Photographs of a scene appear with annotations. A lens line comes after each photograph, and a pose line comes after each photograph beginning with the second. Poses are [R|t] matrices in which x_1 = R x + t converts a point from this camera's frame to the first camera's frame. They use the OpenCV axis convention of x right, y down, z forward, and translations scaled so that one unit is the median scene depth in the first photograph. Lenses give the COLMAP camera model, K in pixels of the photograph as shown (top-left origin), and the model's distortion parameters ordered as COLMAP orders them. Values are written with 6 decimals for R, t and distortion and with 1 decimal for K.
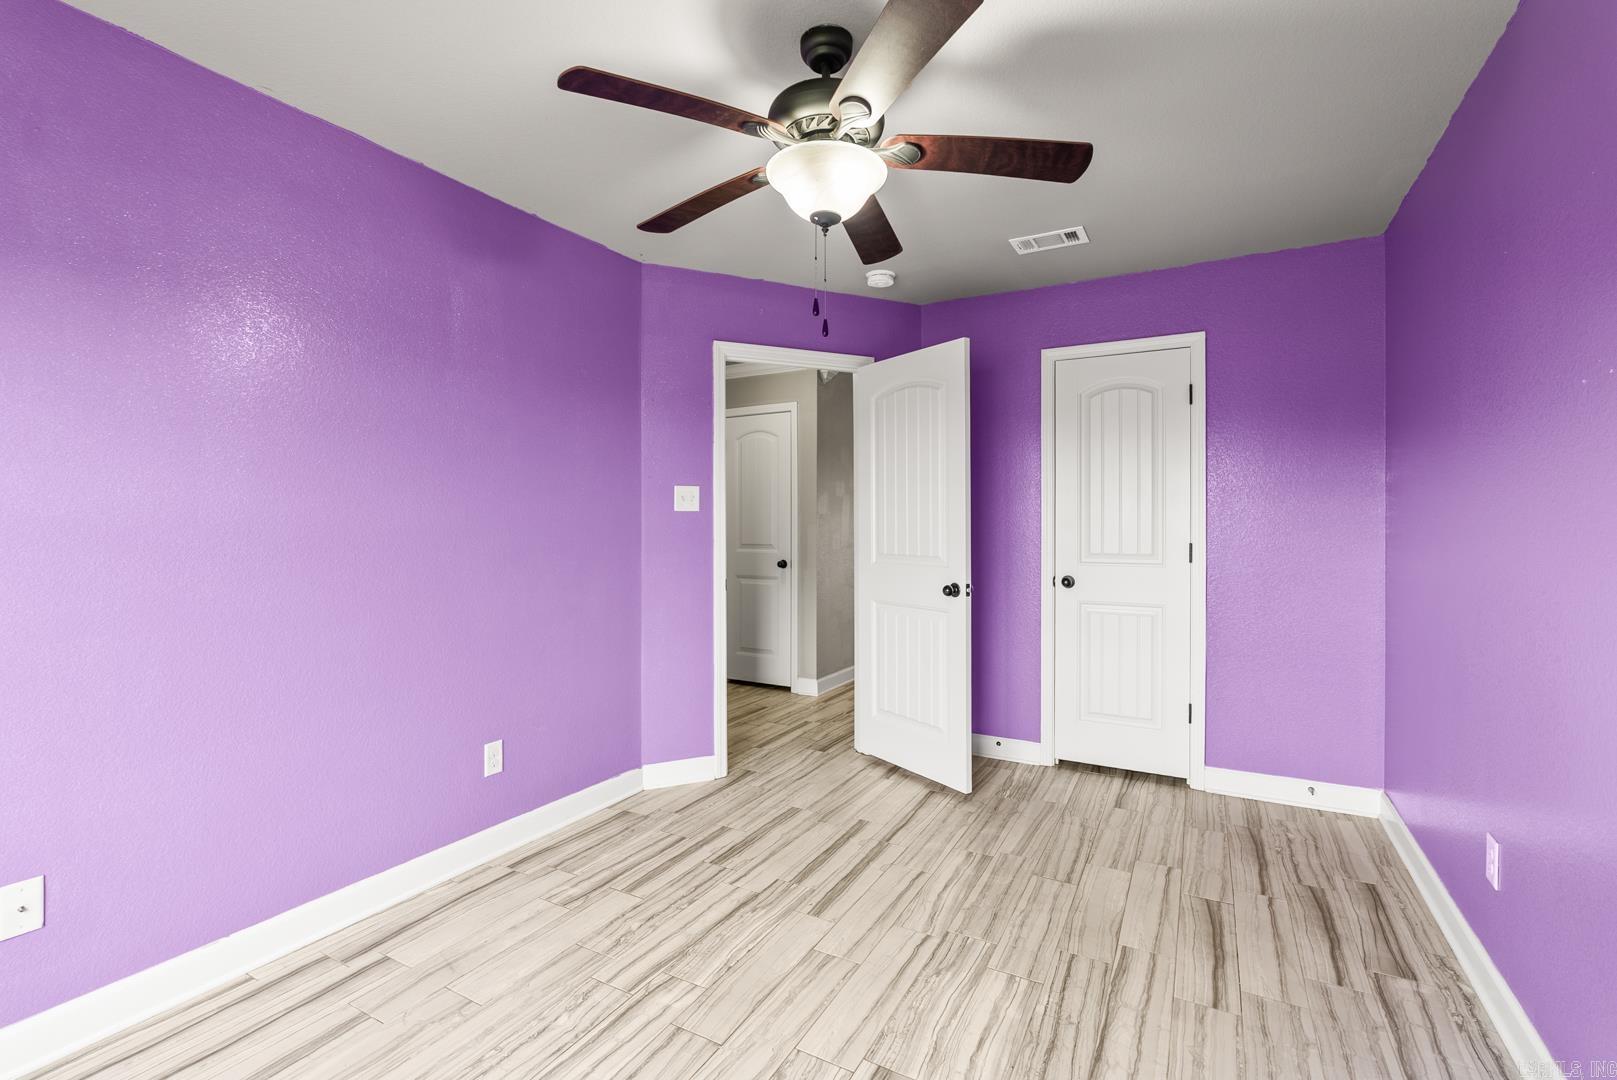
lens RADIAL K [[728.8, 0, 808.1], [0, 728.8, 533.6], [0, 0, 1]] dist [-0.006074, 0.000242]
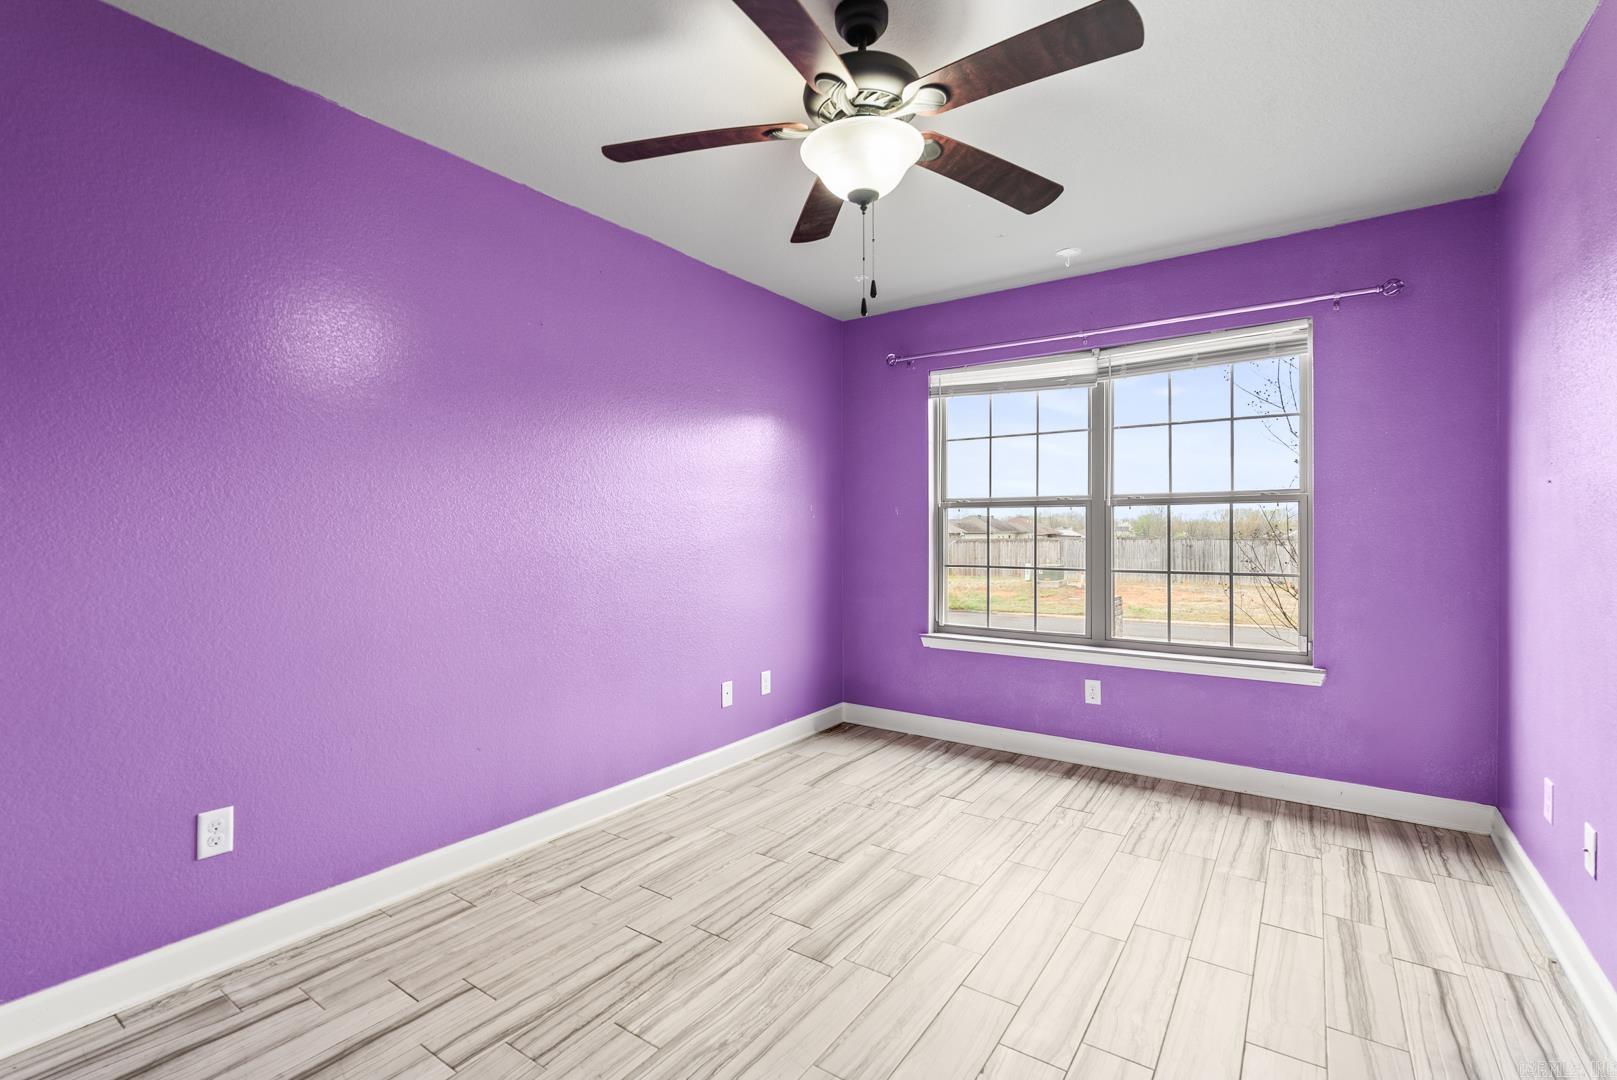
lens RADIAL K [[728.8, 0, 807.2], [0, 728.8, 529.1], [0, 0, 1]] dist [-0.006074, 0.000242]
pose [[-0.994897, -0.000521, 0.100896, -0.000194], [0.000107, 0.999981, 0.006226, 0.012235], [-0.100898, 0.006205, -0.994877, 1.939759]]
